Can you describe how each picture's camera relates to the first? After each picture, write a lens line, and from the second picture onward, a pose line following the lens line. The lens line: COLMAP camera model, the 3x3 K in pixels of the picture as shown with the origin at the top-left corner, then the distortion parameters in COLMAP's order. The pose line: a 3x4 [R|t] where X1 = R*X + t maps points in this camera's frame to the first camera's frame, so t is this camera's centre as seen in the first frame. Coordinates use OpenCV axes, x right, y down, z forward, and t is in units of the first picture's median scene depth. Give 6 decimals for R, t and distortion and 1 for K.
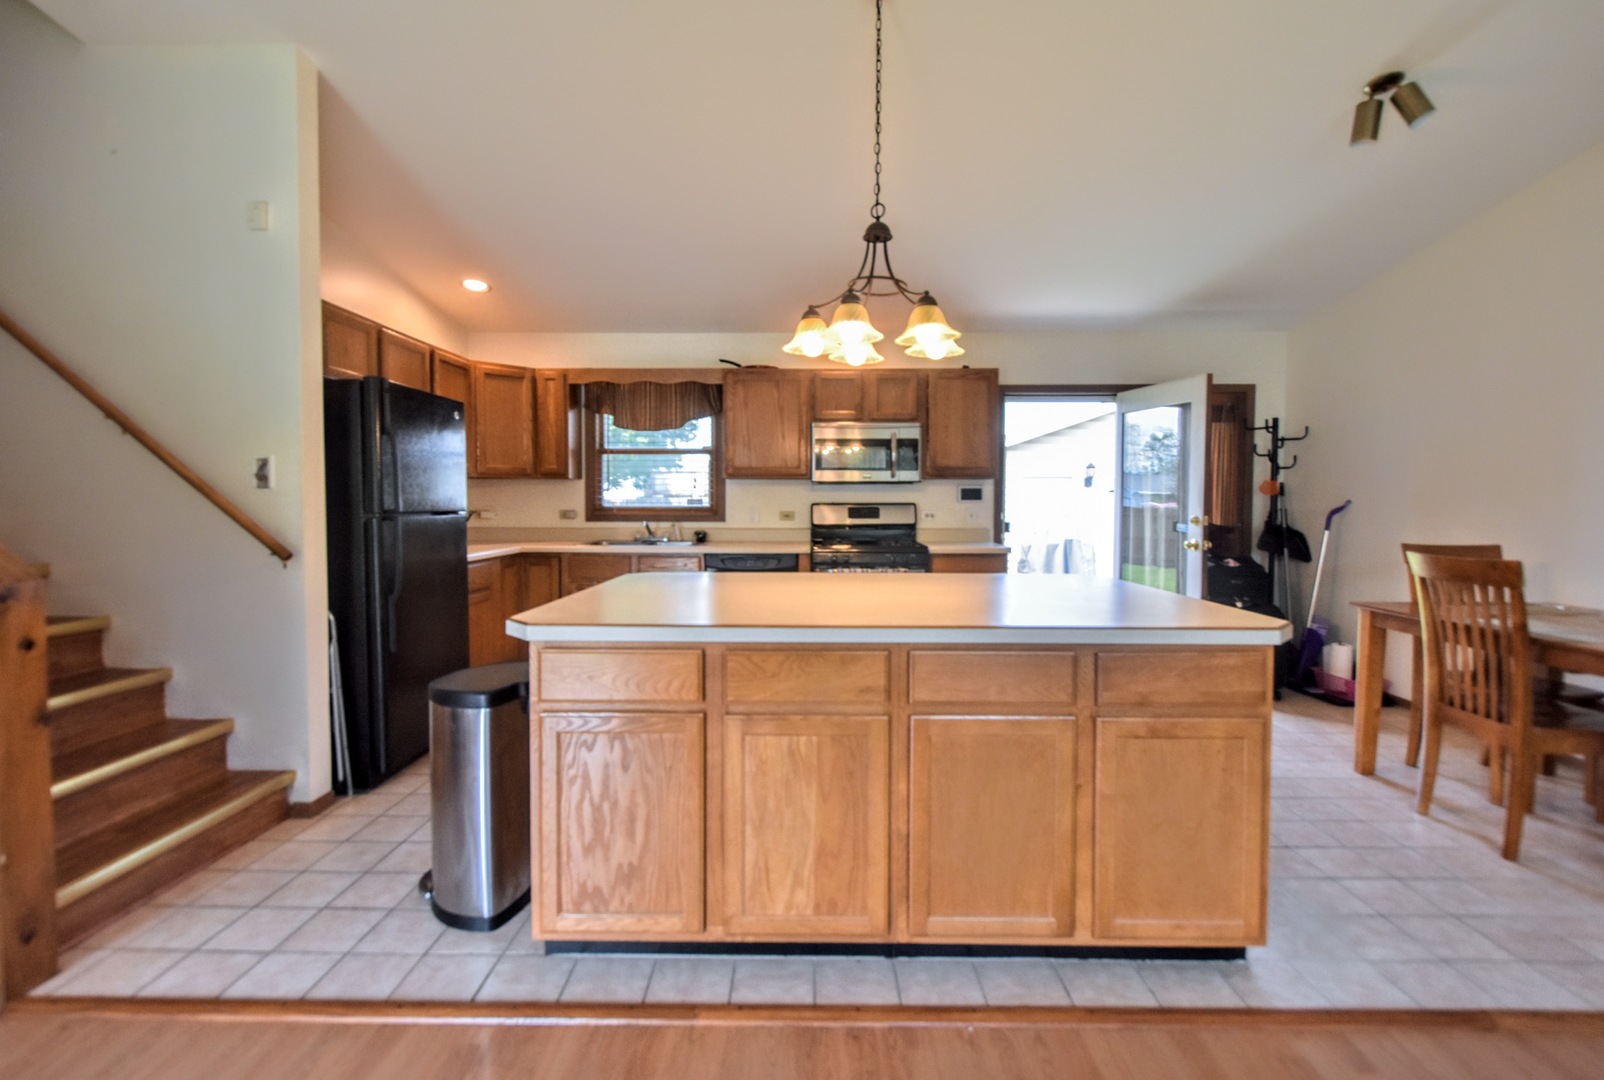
lens RADIAL K [[722.9, 0, 825.9], [0, 722.9, 525.0], [0, 0, 1]] dist [0.000371, -0.002856]
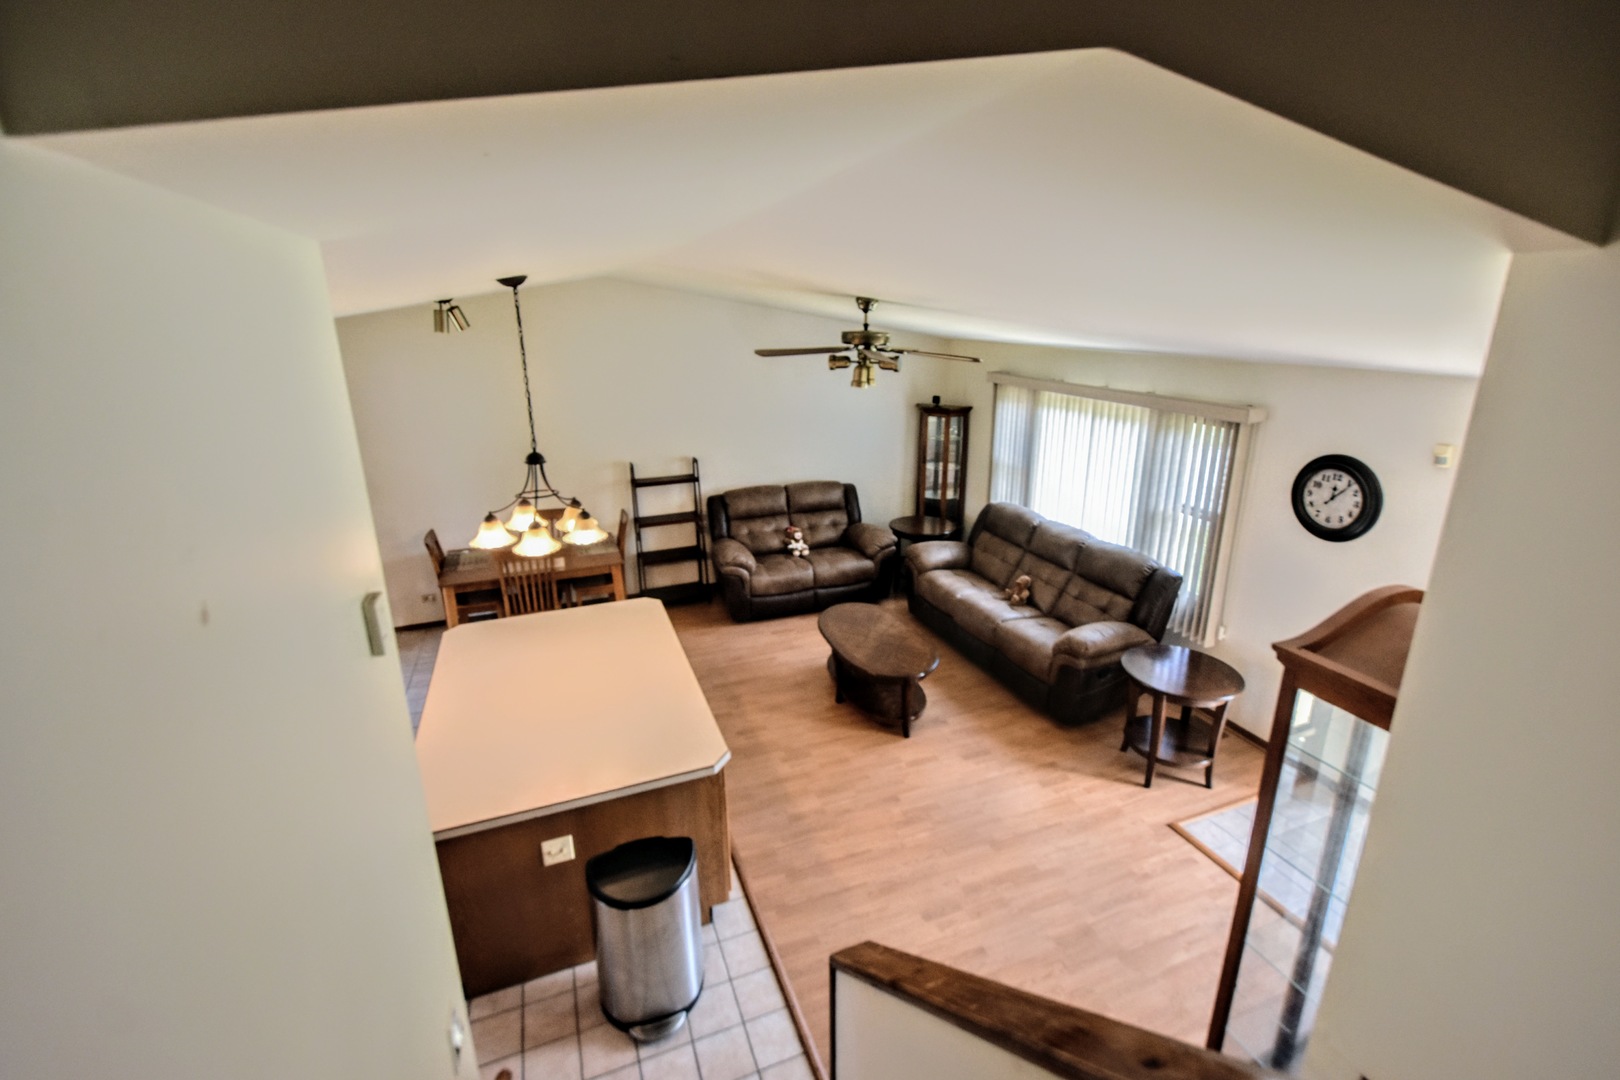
lens RADIAL K [[712.9, 0, 821.1], [0, 712.9, 533.7], [0, 0, 1]] dist [-0.002549, -0.002468]
pose [[-0.382056, -0.279677, 0.880803, -0.709573], [0.037276, 0.947667, 0.317077, -0.342461], [-0.923387, 0.153974, -0.351636, 0.494982]]
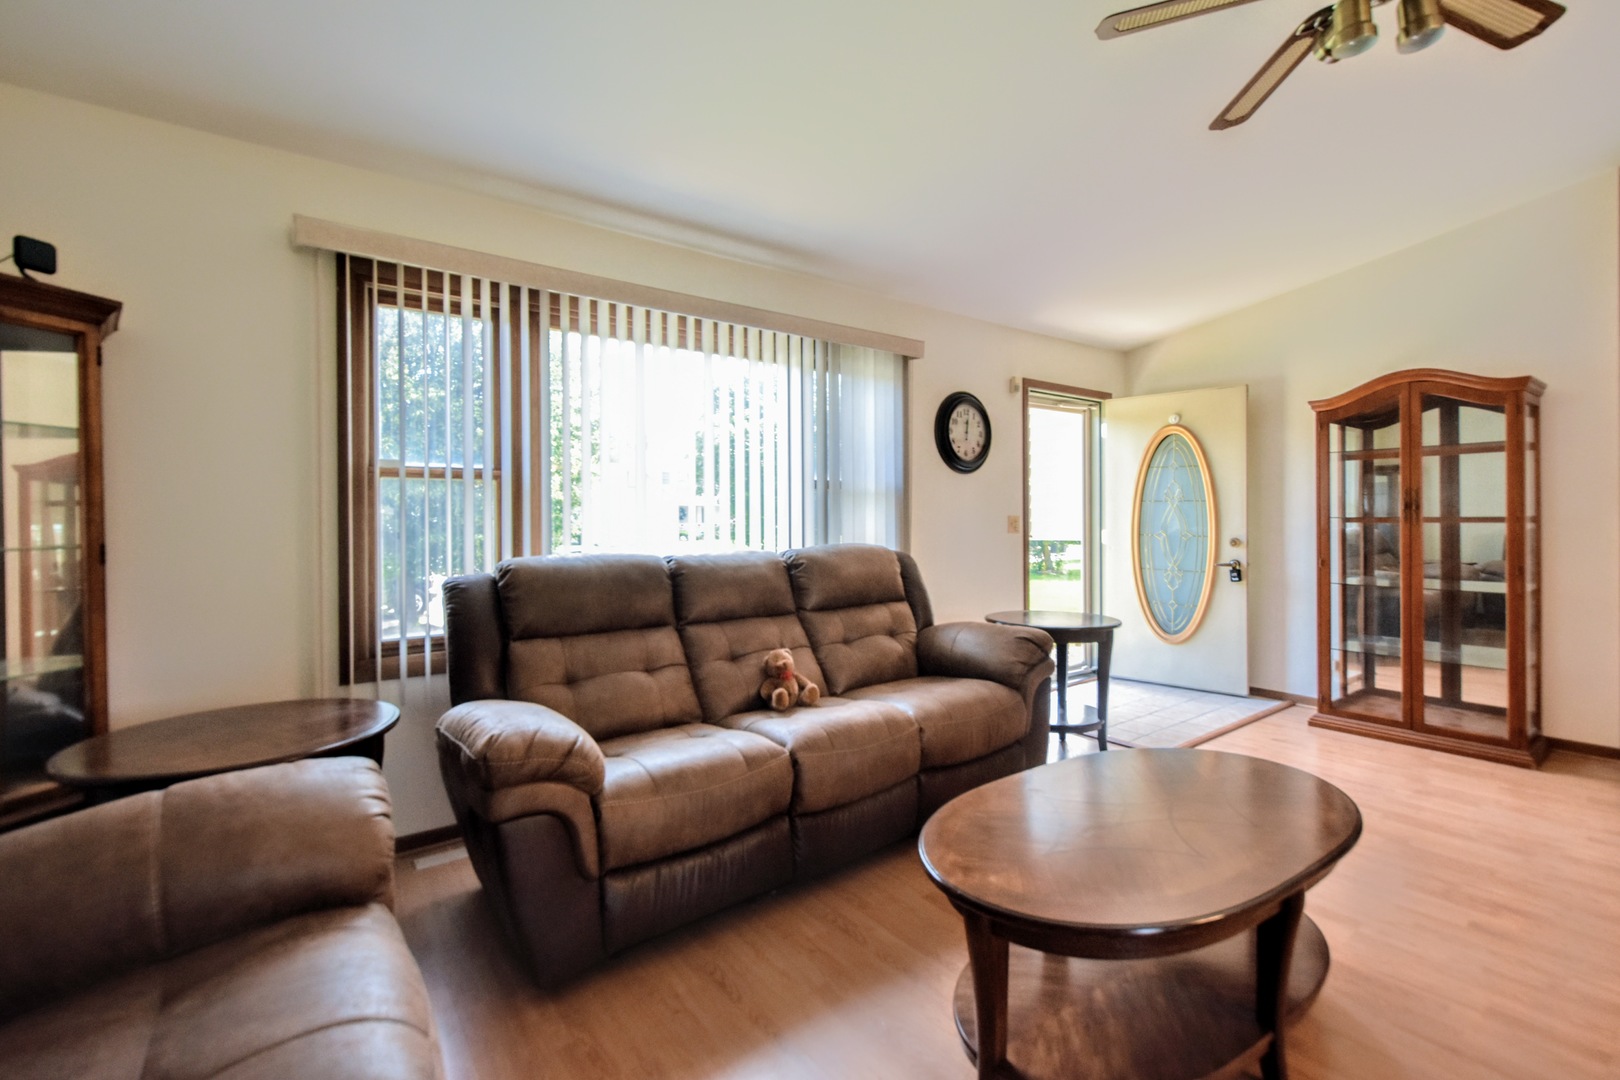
lens RADIAL K [[712.9, 0, 821.1], [0, 712.9, 524.3], [0, 0, 1]] dist [-0.002549, -0.002468]
pose [[-0.790174, 0.008300, -0.612826, 0.518793], [-0.013841, 0.999412, 0.031383, 0.000355], [0.612726, 0.033280, -0.789594, 0.235377]]
